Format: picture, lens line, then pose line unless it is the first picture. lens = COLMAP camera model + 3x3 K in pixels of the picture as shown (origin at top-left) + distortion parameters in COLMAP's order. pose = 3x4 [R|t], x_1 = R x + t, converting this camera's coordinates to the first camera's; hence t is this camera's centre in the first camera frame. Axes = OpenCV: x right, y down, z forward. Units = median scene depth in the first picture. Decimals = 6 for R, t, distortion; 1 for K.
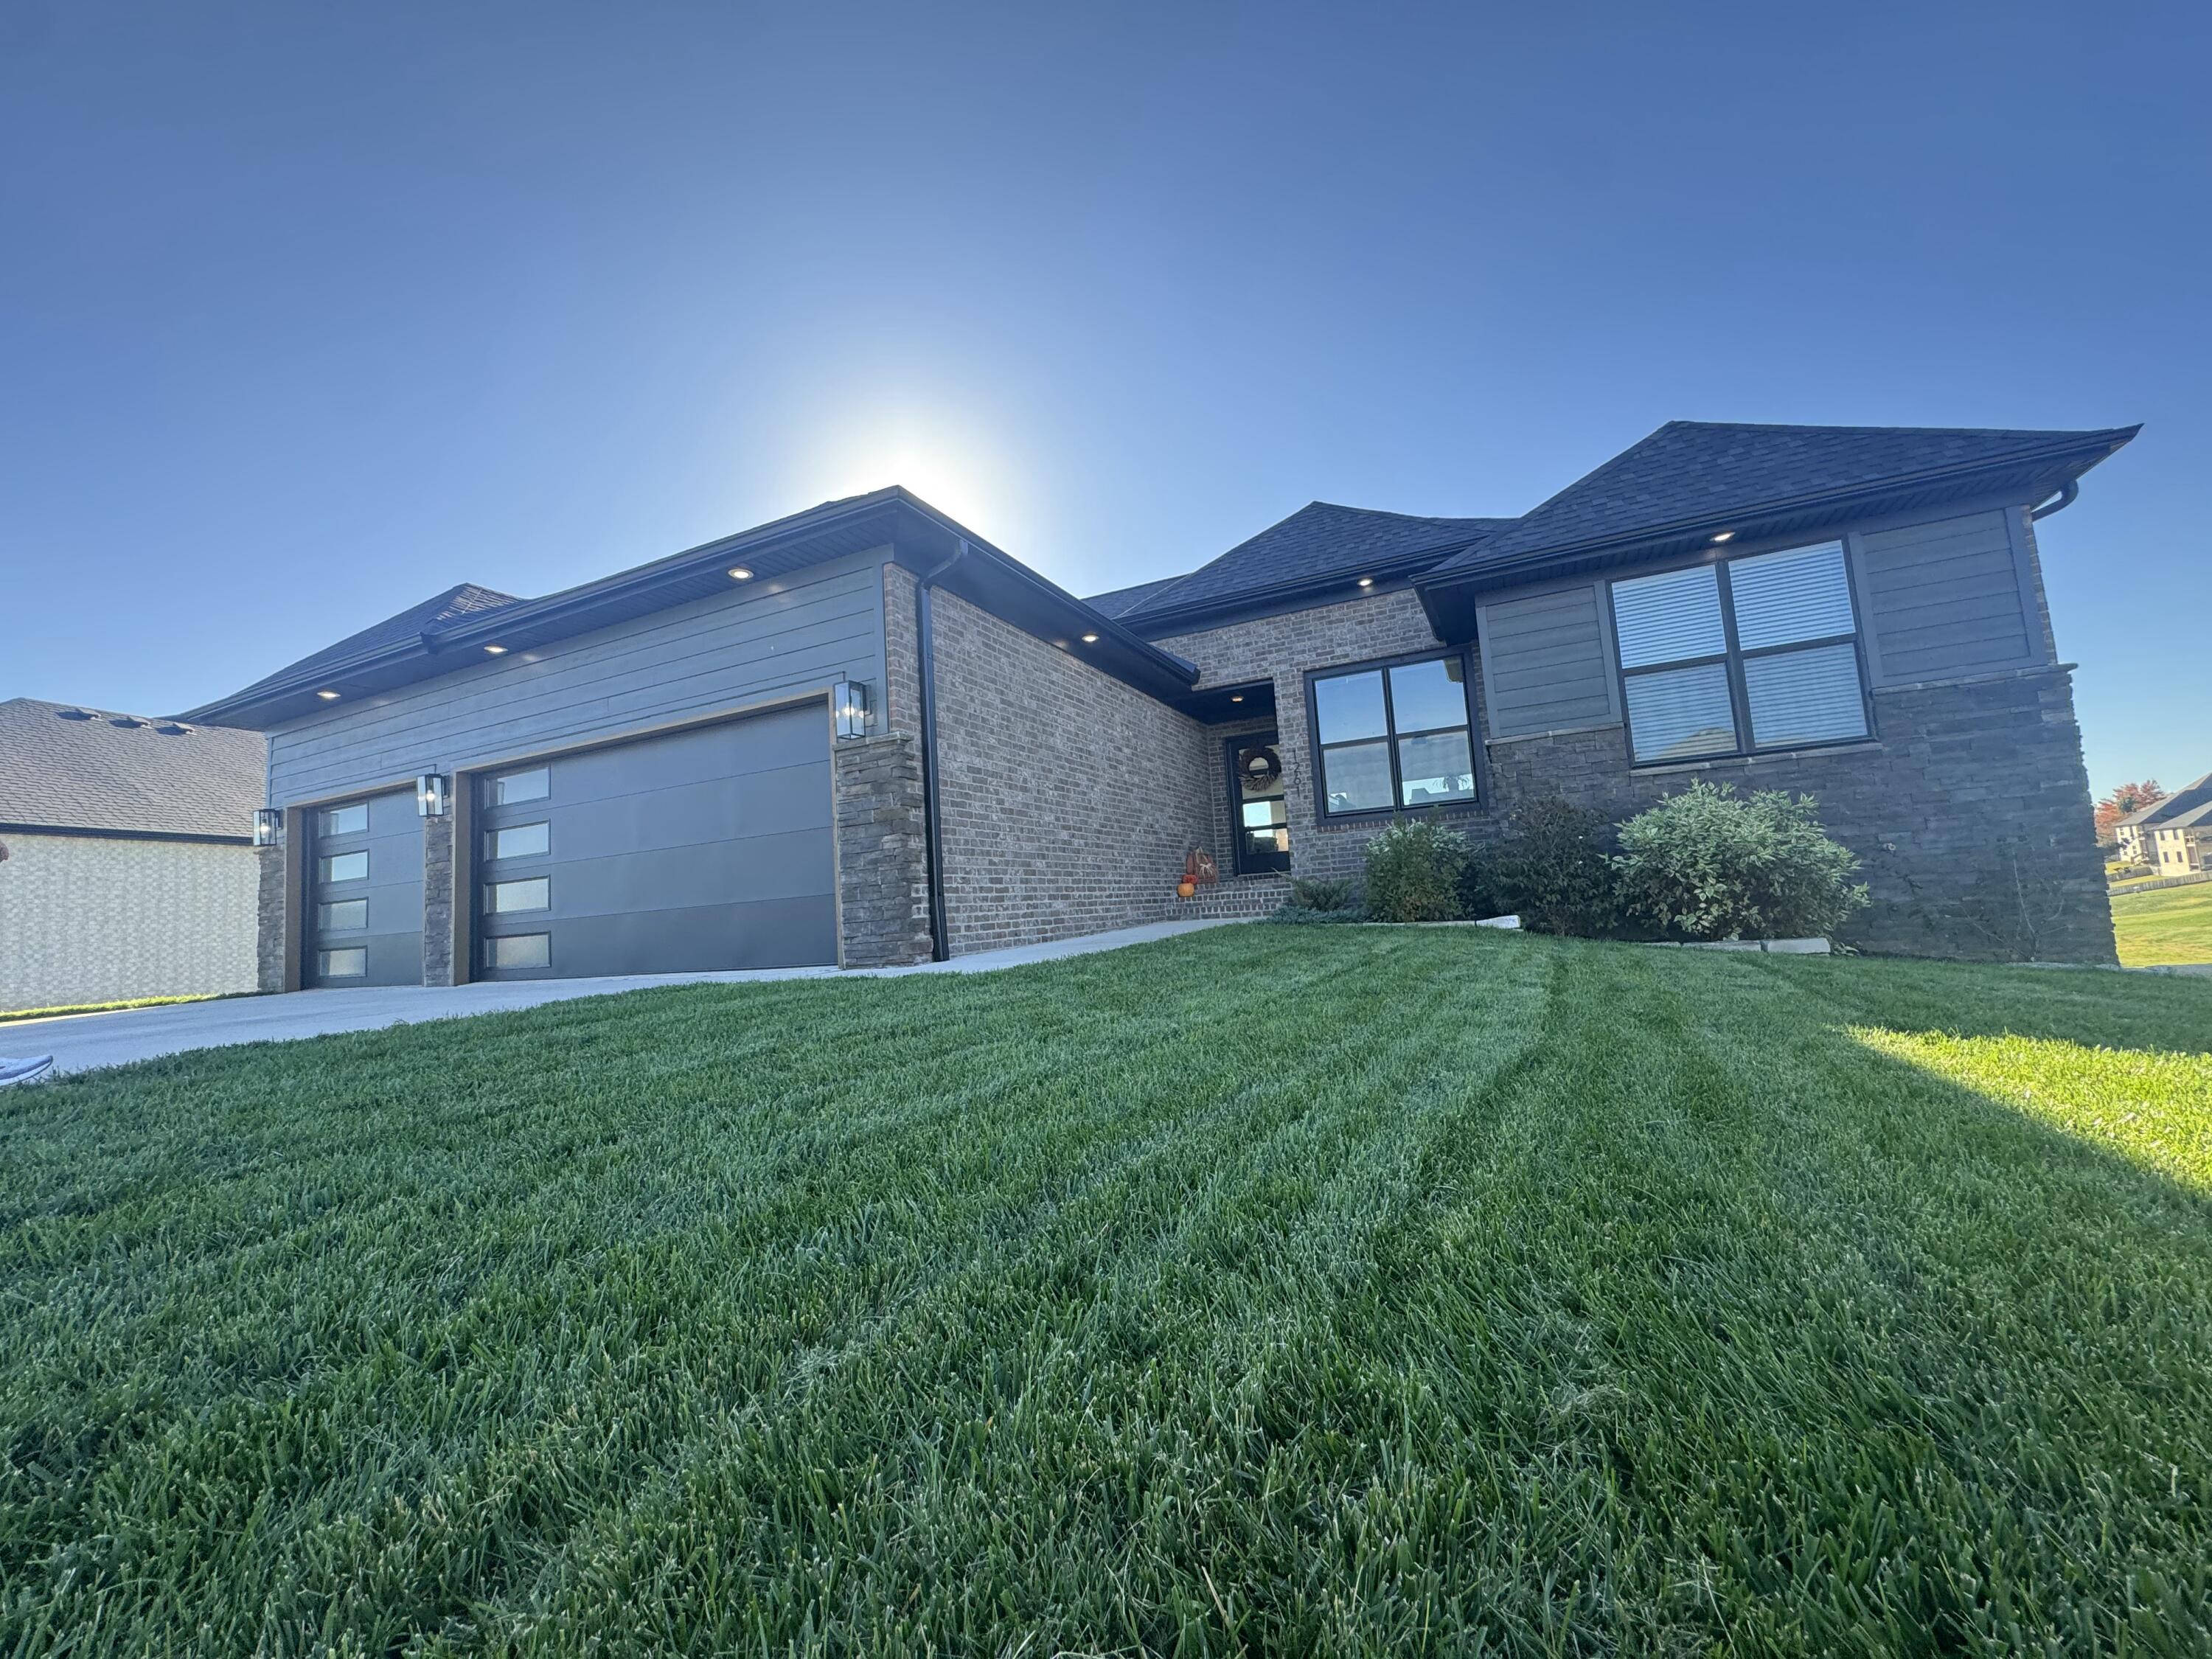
lens RADIAL K [[878.1, 0, 1108.1], [0, 878.1, 817.3], [0, 0, 1]] dist [0.000719, -0.000137]
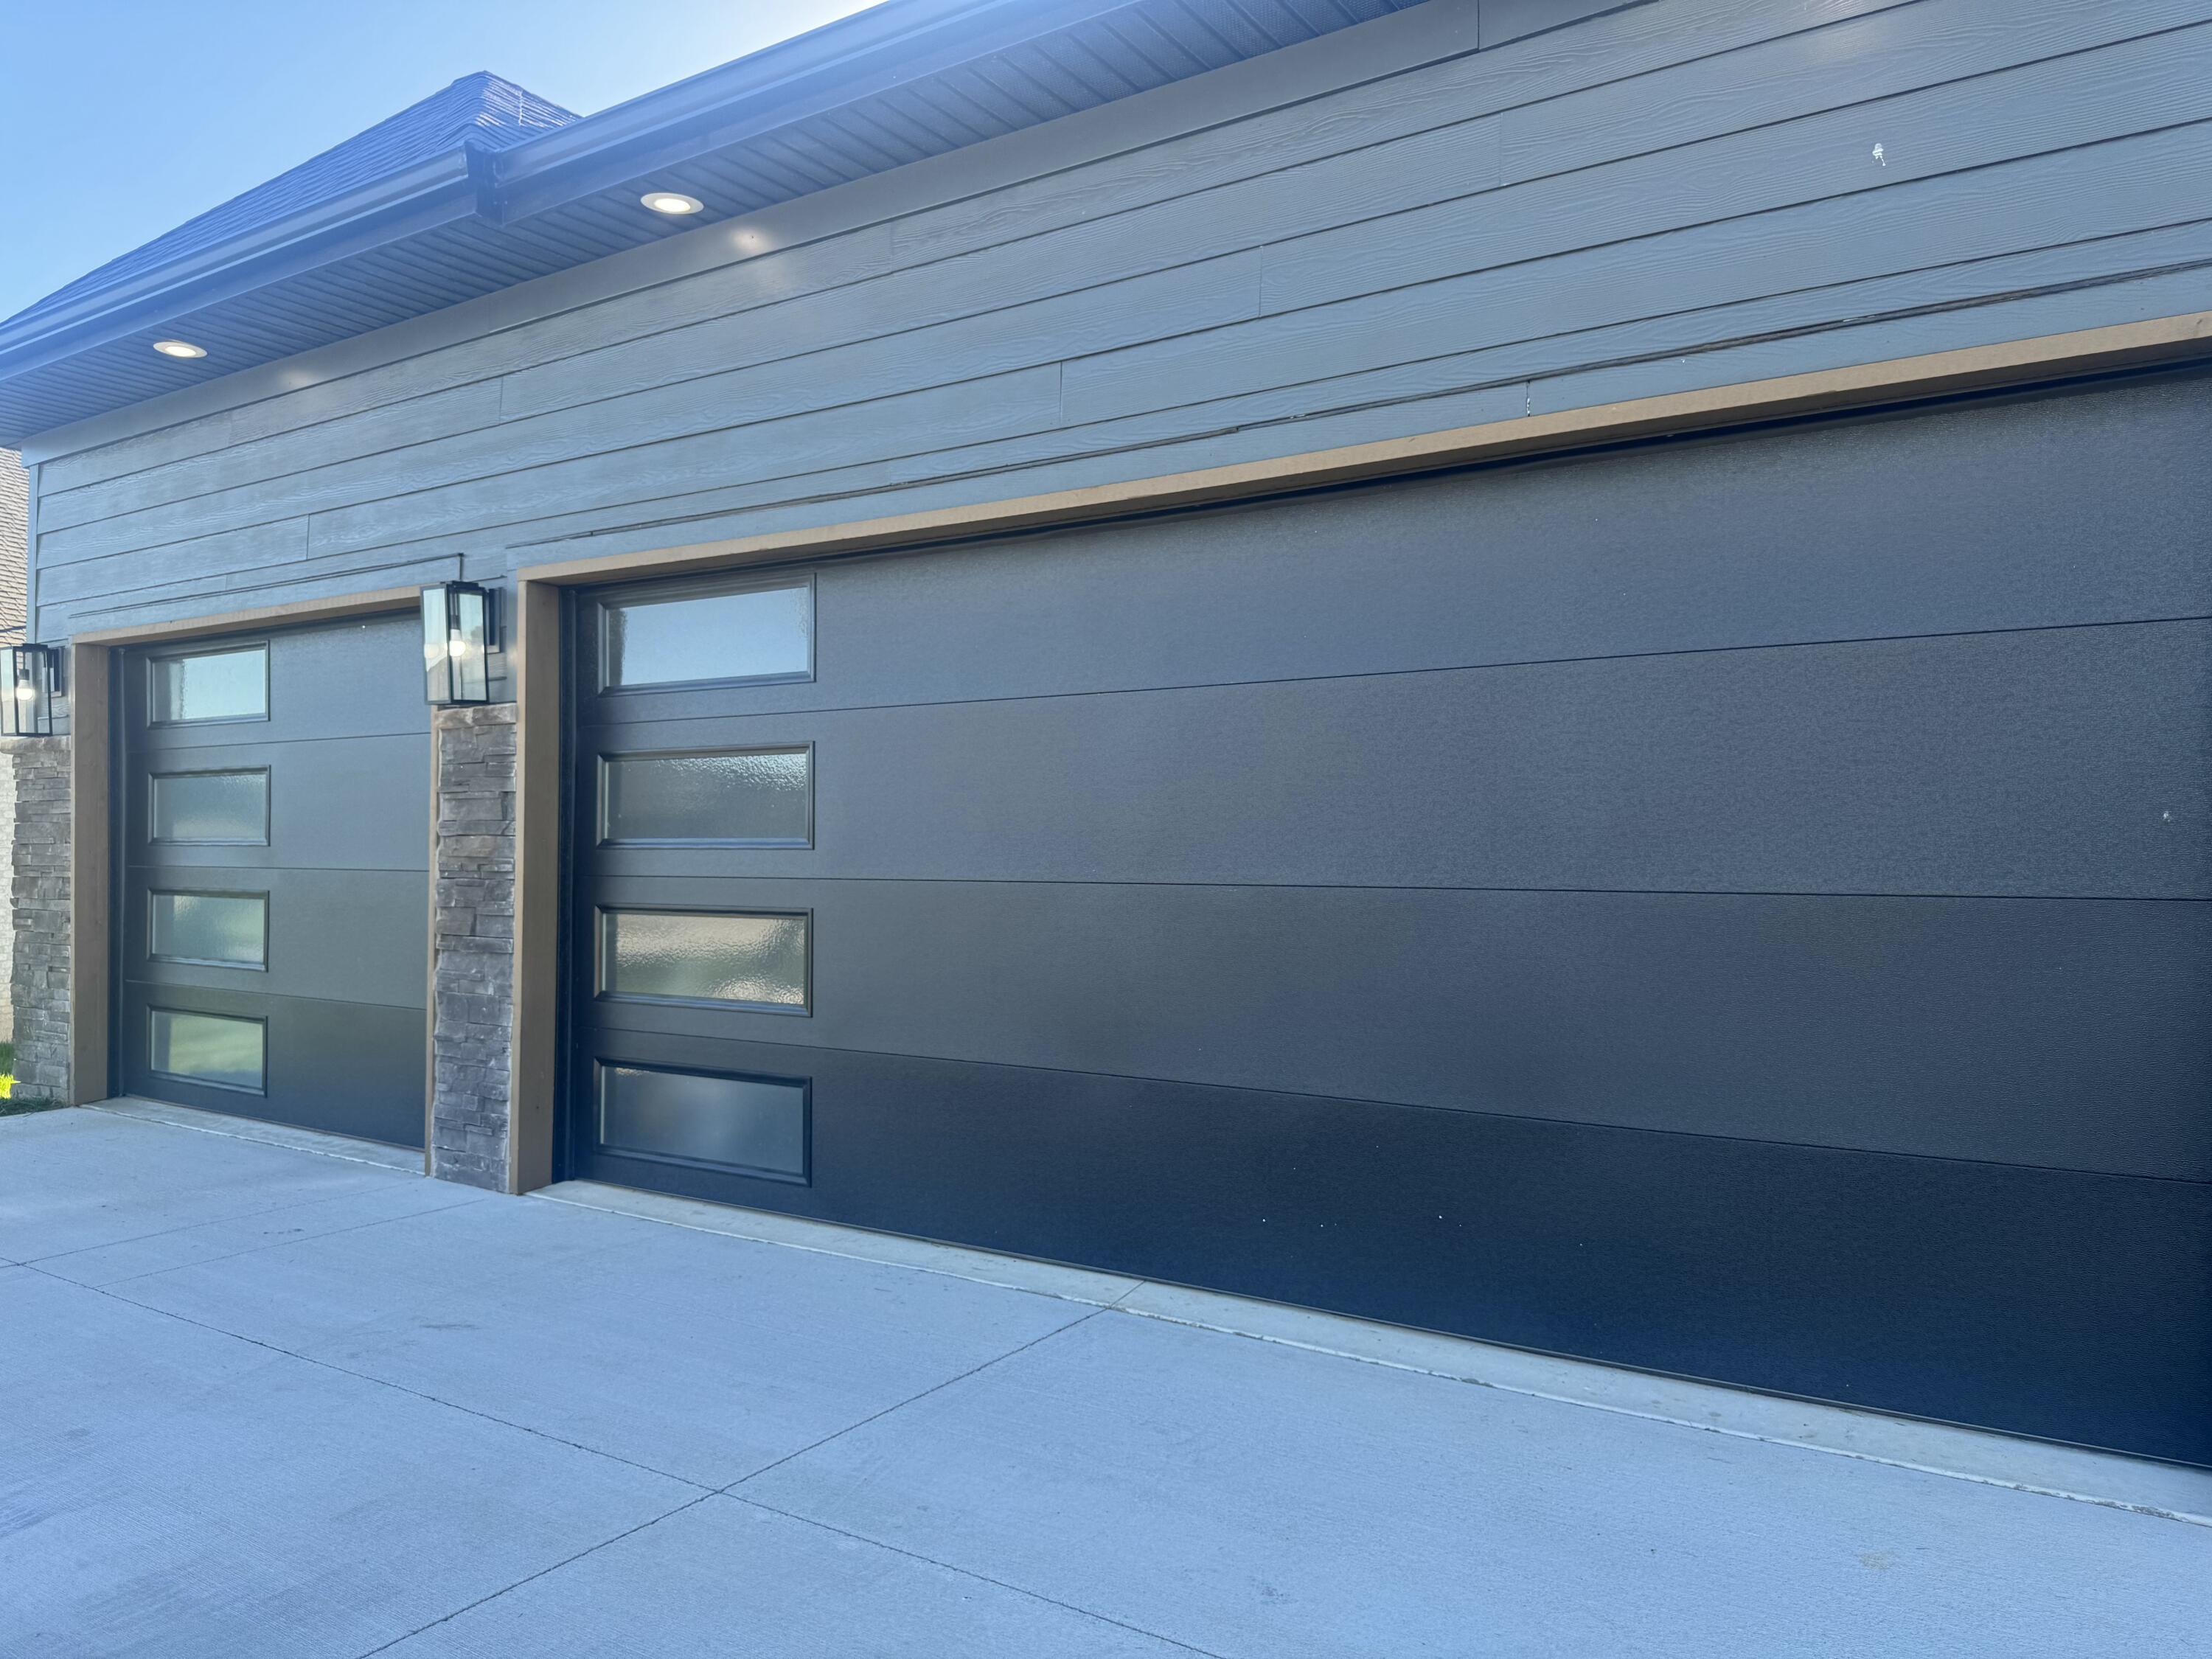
lens RADIAL K [[1556.5, 0, 1103.0], [0, 1556.5, 836.5], [0, 0, 1]] dist [0.002693, 0.004673]
pose [[0.986865, 0.074671, -0.143251, -0.372399], [-0.060804, 0.993242, 0.098856, -0.022696], [0.149665, -0.088847, 0.984737, 0.371040]]
